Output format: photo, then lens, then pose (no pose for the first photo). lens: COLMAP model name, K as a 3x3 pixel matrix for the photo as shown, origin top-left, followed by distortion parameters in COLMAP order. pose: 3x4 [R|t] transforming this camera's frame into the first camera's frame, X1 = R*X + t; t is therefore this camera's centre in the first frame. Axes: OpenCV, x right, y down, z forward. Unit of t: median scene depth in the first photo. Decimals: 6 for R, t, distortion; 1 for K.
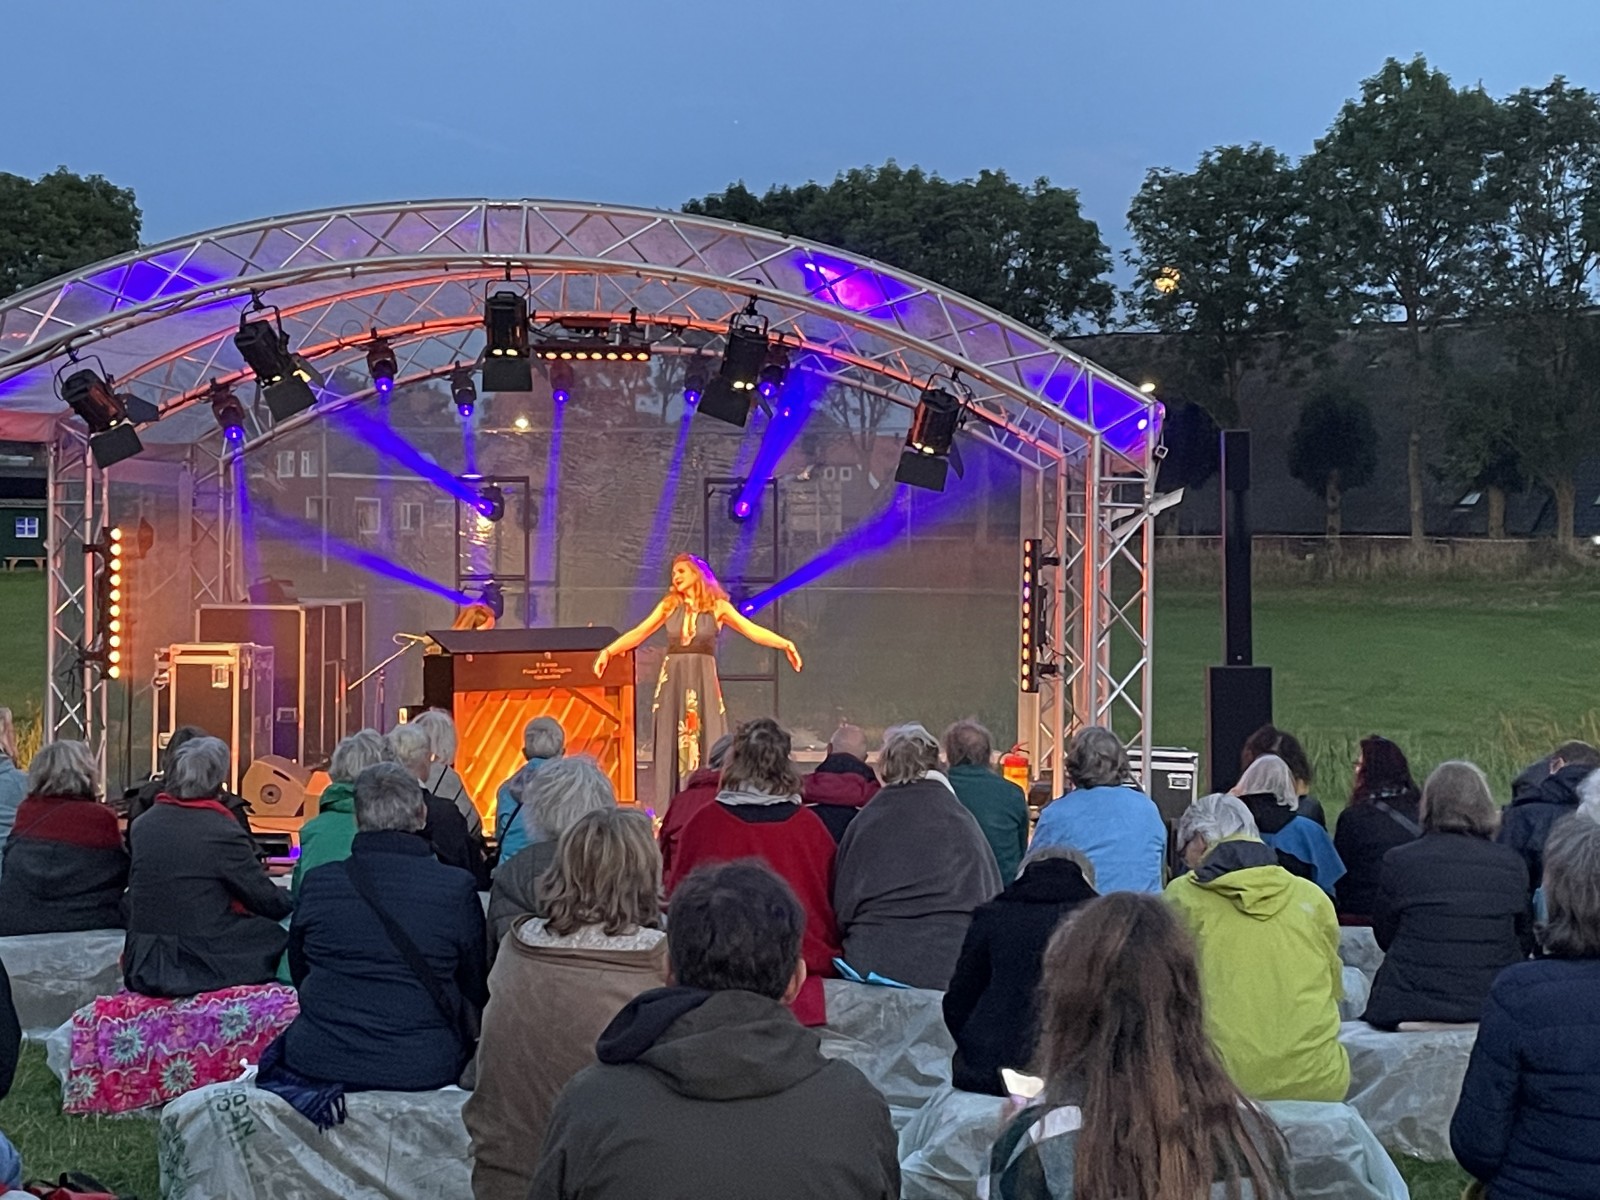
lens RADIAL K [[2692.6, 0, 800.0], [0, 2692.6, 600.0], [0, 0, 1]] dist [0.057042, -0.042448]
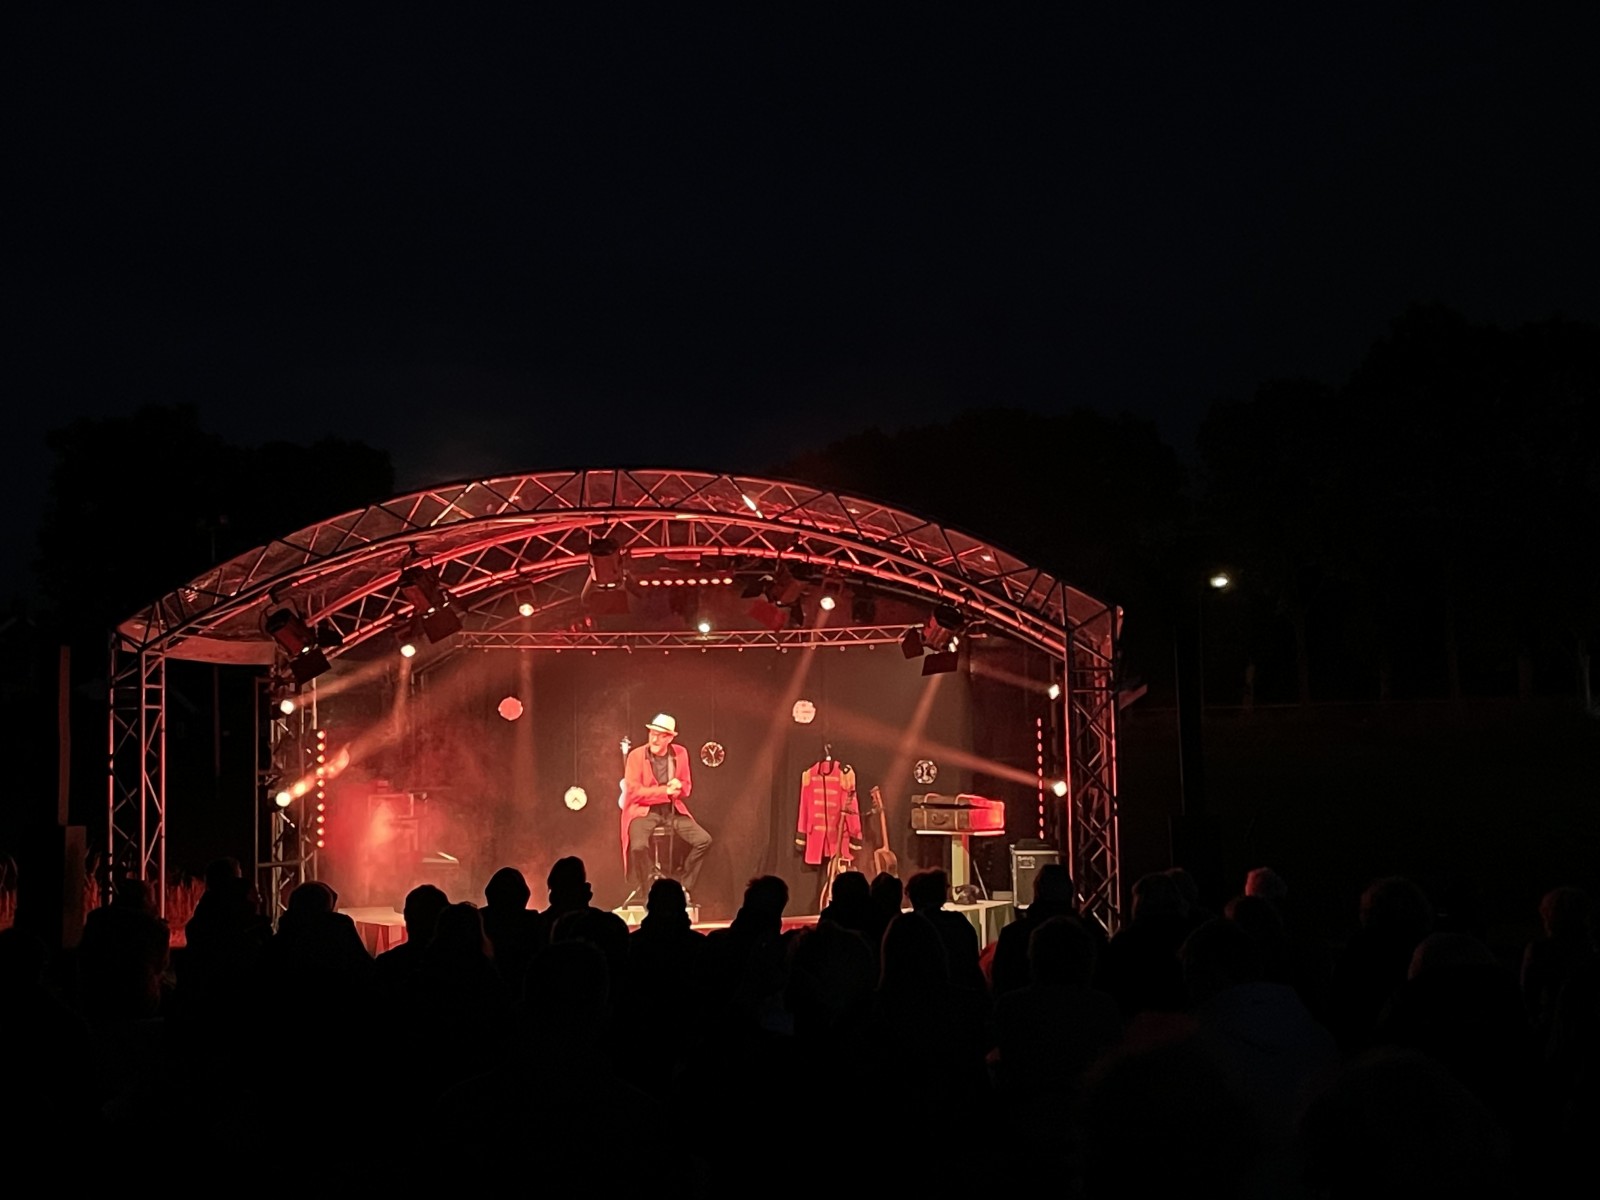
lens RADIAL K [[2268.7, 0, 800.0], [0, 2268.7, 600.0], [0, 0, 1]] dist [0.004249, -0.016648]
pose [[0.997174, -0.033845, -0.067065, 0.038274], [0.028757, 0.996736, -0.075430, -0.000357], [0.069399, 0.073289, 0.994893, -0.043927]]
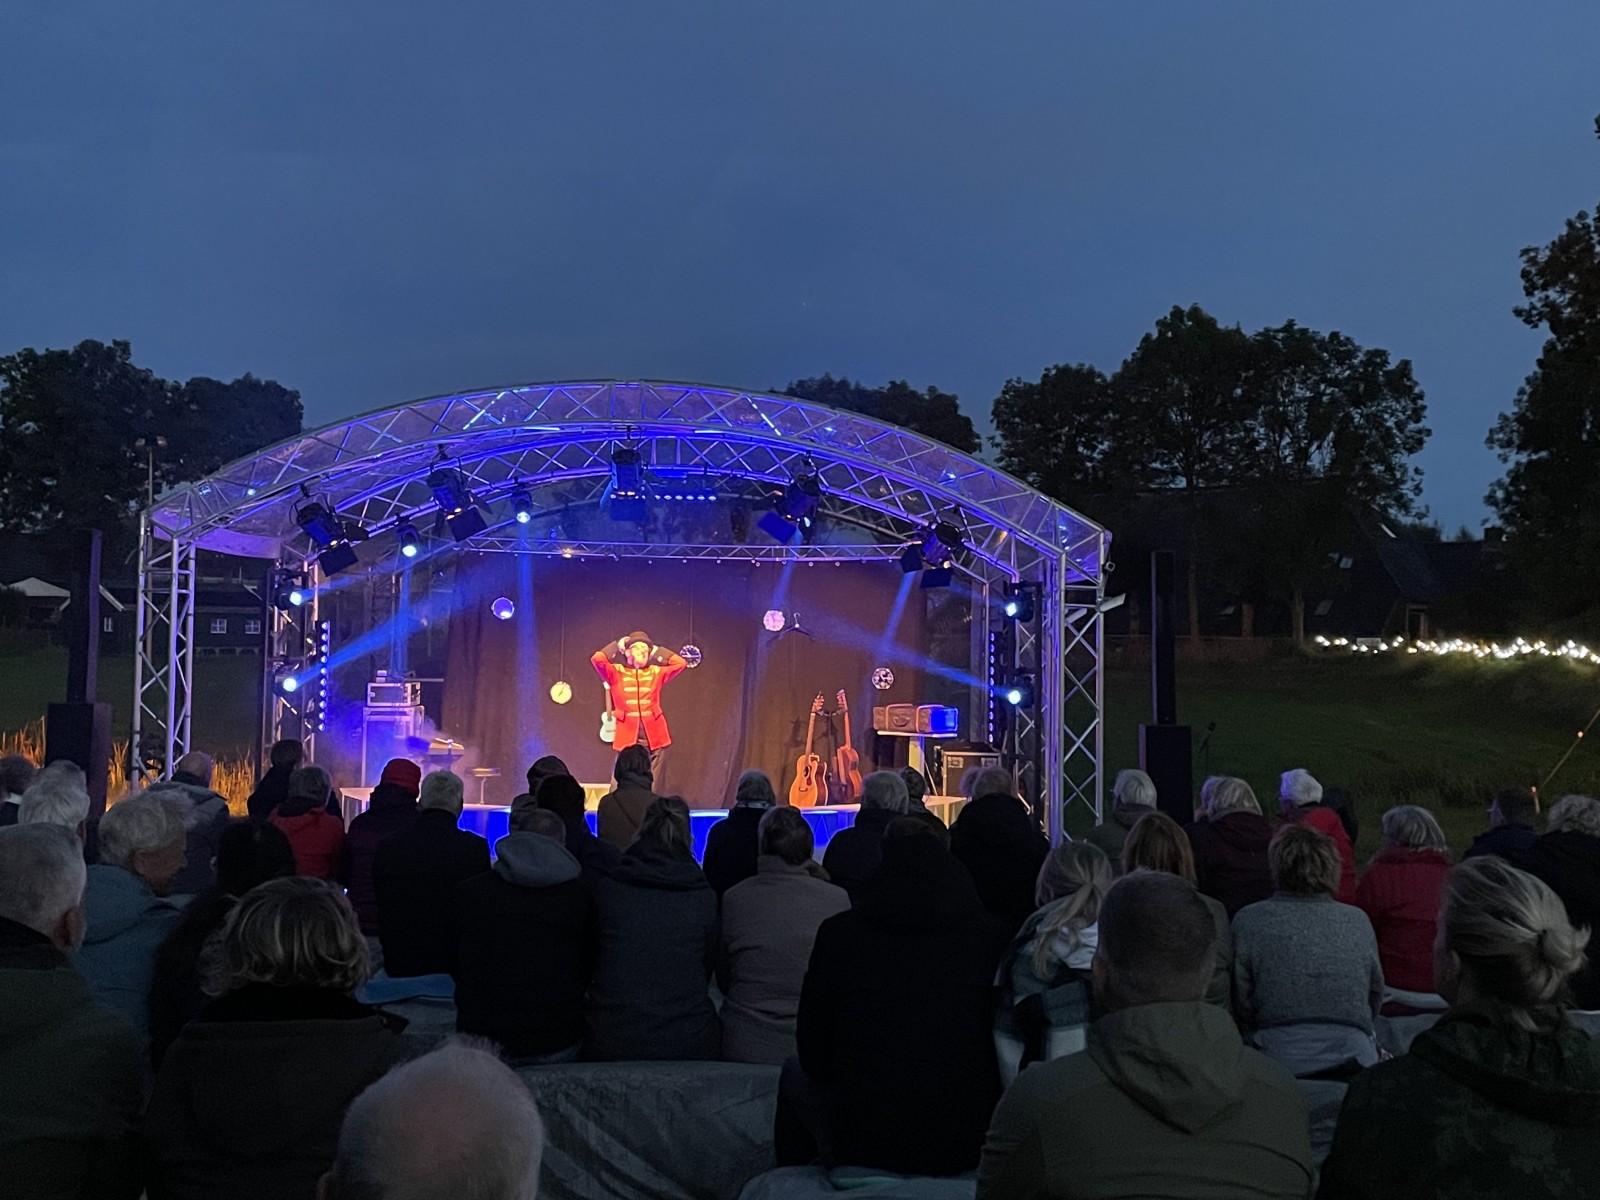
lens RADIAL K [[1866.7, 0, 800.0], [0, 1866.7, 600.0], [0, 0, 1]] dist [0.072792, -0.307673]
pose [[0.999592, 0.004681, 0.028179, -0.033901], [-0.003467, 0.999070, -0.042975, 0.002037], [-0.028354, 0.042860, 0.998679, 0.041627]]
